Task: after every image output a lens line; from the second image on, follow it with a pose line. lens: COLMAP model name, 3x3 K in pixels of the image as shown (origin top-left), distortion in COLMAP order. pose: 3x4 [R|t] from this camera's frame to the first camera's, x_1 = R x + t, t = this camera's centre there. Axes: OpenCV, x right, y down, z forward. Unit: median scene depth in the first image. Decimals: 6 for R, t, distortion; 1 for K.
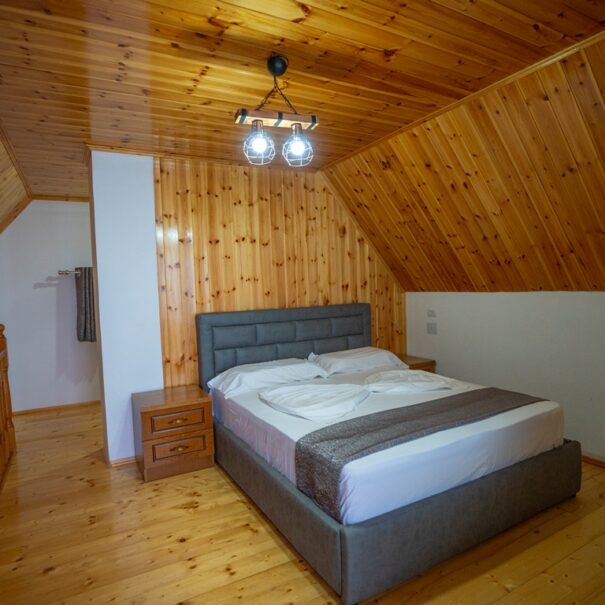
lens RADIAL K [[423.6, 0, 319.0], [0, 423.6, 316.0], [0, 0, 1]] dist [-0.072103, 0.026808]
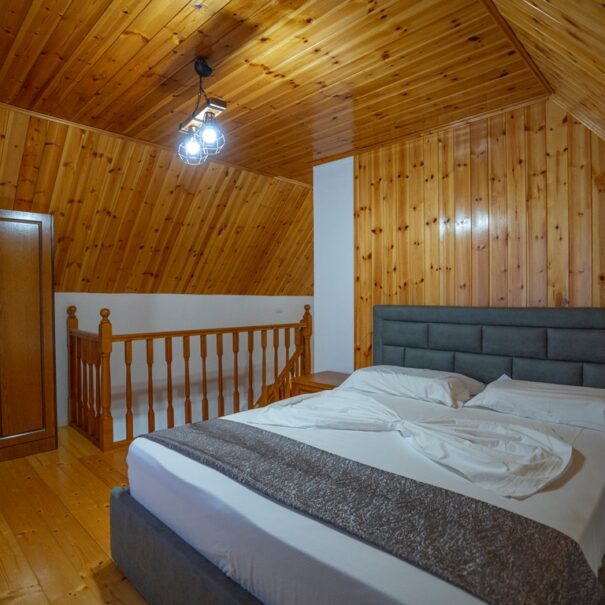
lens RADIAL K [[423.6, 0, 288.0], [0, 423.6, 318.5], [0, 0, 1]] dist [-0.072103, 0.026808]
pose [[0.258667, 0.081594, -0.962514, 0.570956], [-0.075296, 0.995098, 0.064121, -0.020743], [0.963028, 0.055888, 0.263542, 0.524874]]
